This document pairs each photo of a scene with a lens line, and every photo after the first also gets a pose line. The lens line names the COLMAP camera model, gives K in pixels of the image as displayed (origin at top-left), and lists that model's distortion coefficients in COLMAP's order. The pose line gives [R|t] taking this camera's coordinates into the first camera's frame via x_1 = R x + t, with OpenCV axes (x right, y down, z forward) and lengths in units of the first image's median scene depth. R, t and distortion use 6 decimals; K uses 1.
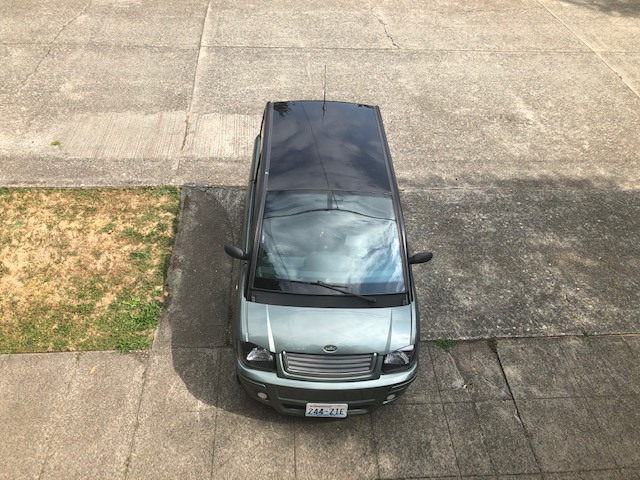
lens RADIAL K [[525.0, 0, 319.8], [0, 525.0, 236.2], [0, 0, 1]] dist [0.026220, -0.014844]
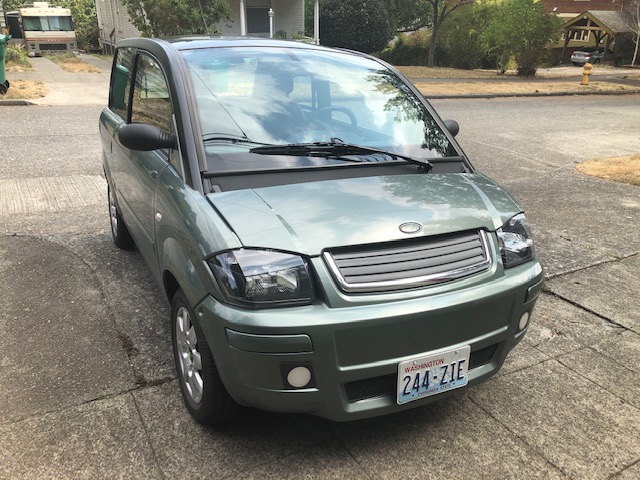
lens RADIAL K [[525.0, 0, 316.5], [0, 525.0, 234.6], [0, 0, 1]] dist [0.026220, -0.014844]
pose [[0.900585, -0.155858, 0.405777, -0.220848], [0.295547, 0.904084, -0.308682, 0.297056], [-0.318746, 0.397920, 0.860268, 0.528502]]
